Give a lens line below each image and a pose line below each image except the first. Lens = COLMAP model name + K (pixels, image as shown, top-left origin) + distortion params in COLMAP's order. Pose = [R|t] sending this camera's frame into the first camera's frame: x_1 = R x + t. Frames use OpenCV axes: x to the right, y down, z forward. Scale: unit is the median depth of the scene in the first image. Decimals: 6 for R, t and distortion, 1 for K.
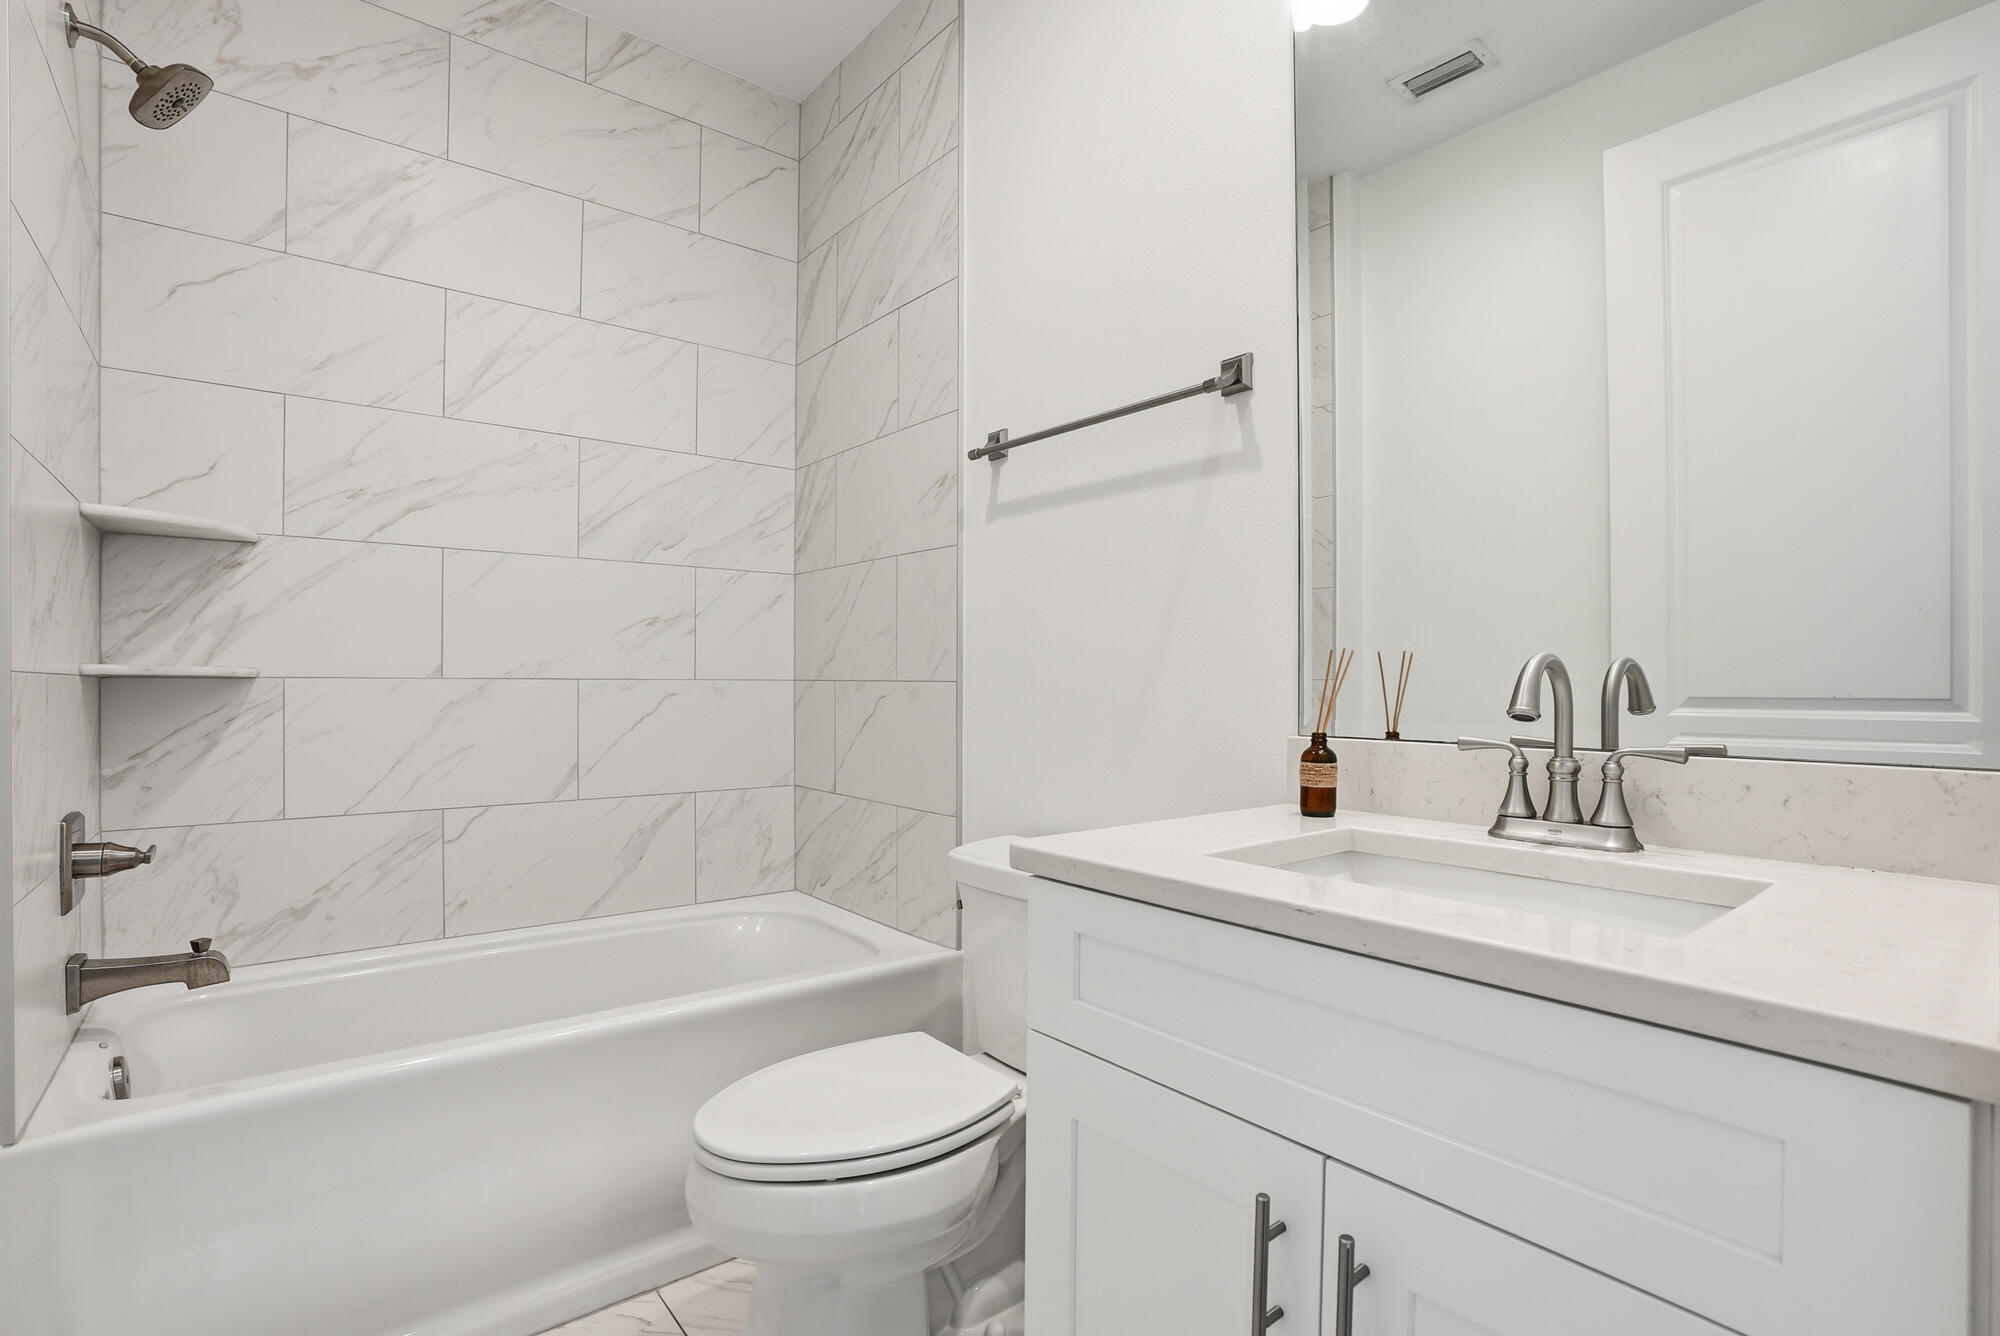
lens RADIAL K [[937.3, 0, 1002.5], [0, 937.3, 673.9], [0, 0, 1]] dist [-0.064647, 0.026582]
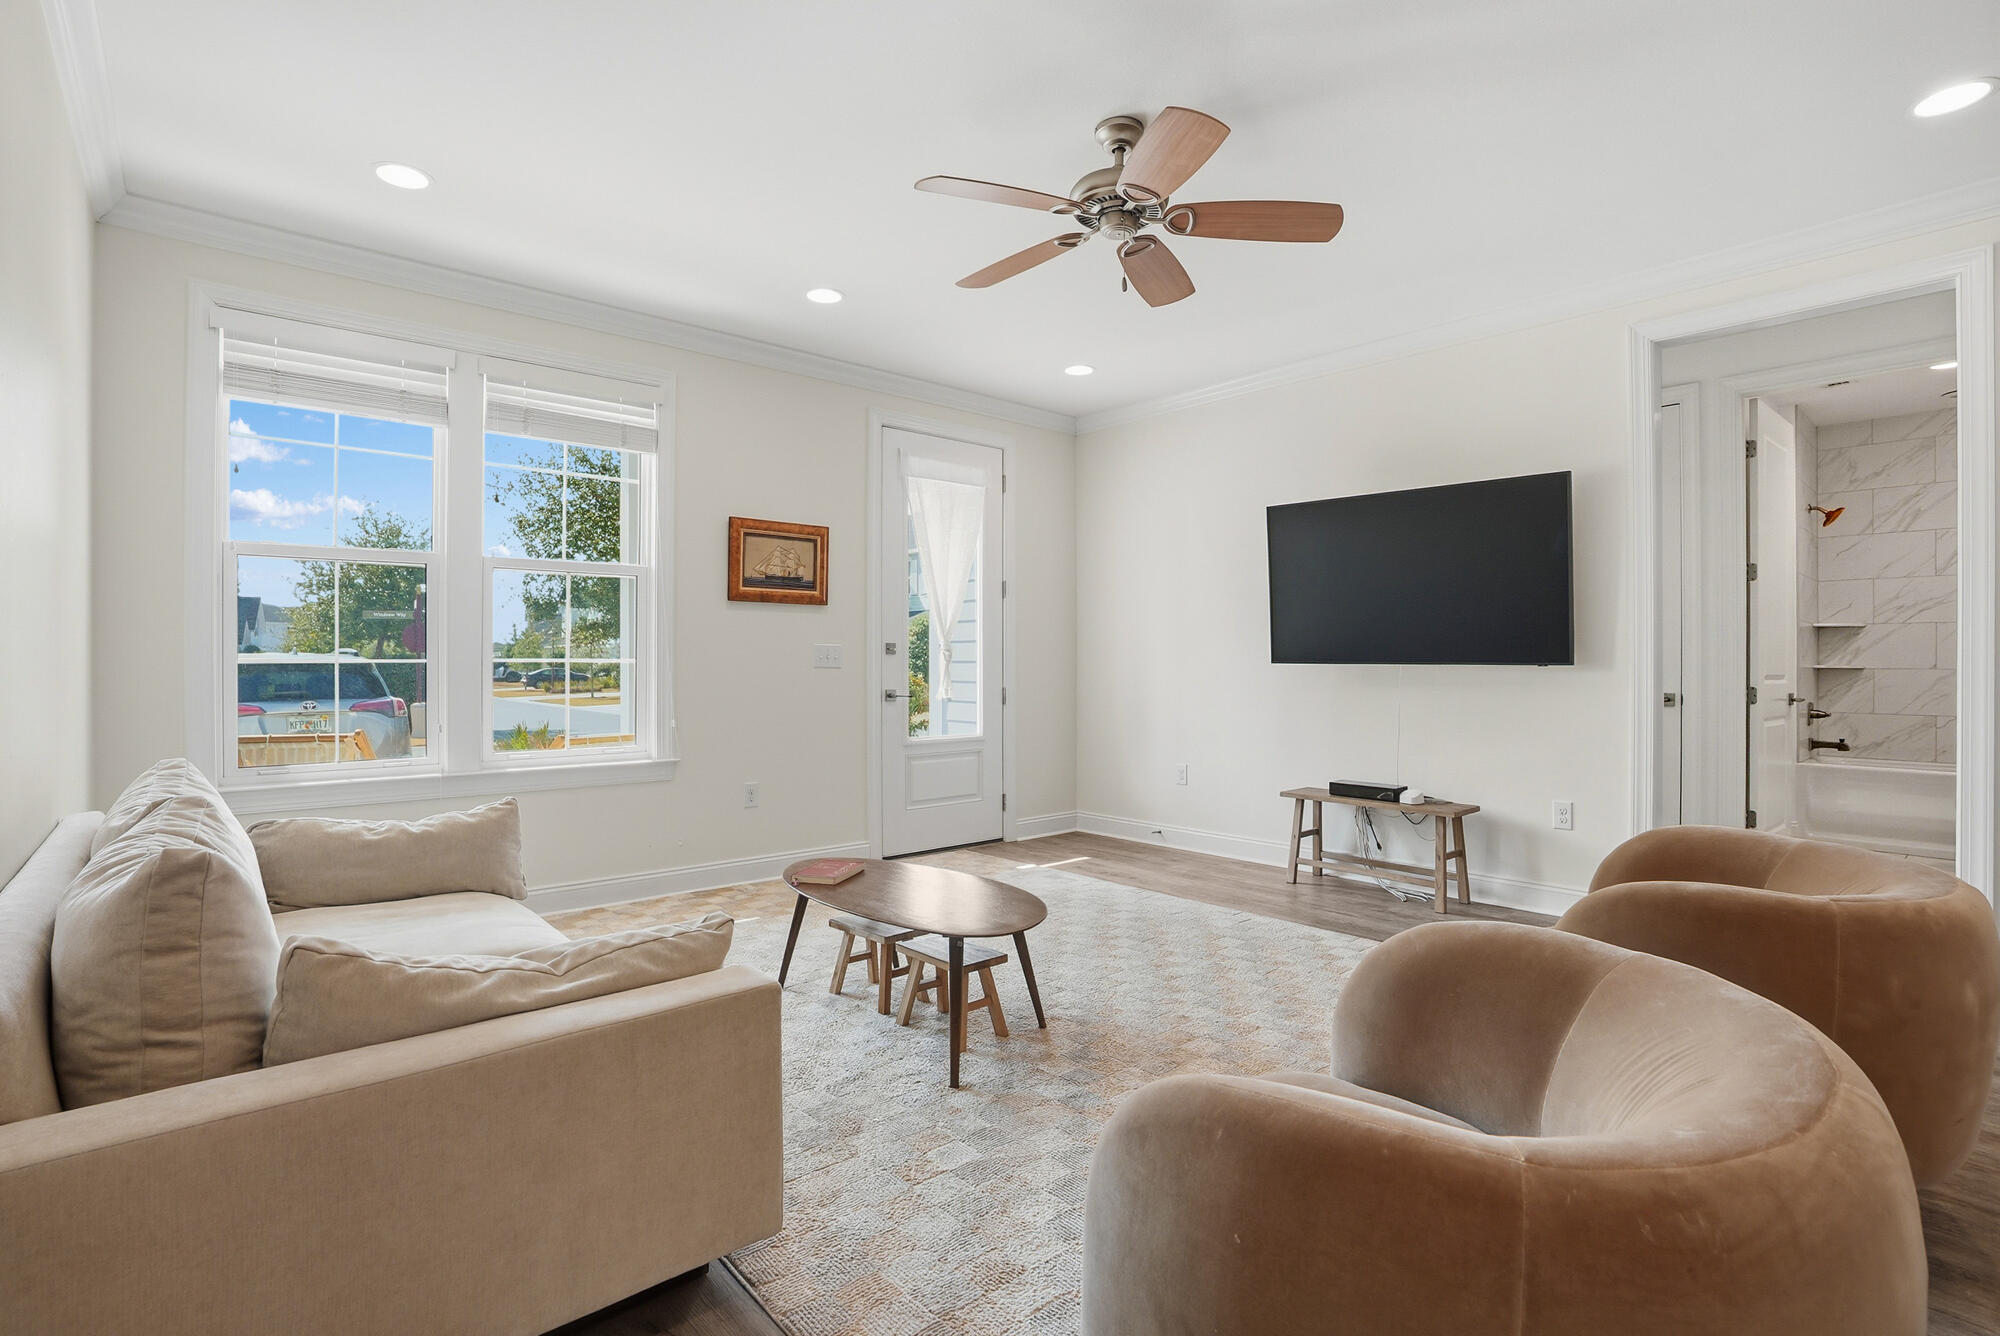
lens RADIAL K [[937.3, 0, 1002.5], [0, 937.3, 673.9], [0, 0, 1]] dist [-0.064647, 0.026582]
pose [[0.042624, 0.008805, -0.999052, 2.272304], [0.006478, 0.999938, 0.009089, -0.027335], [0.999070, -0.006859, 0.042564, -2.214674]]
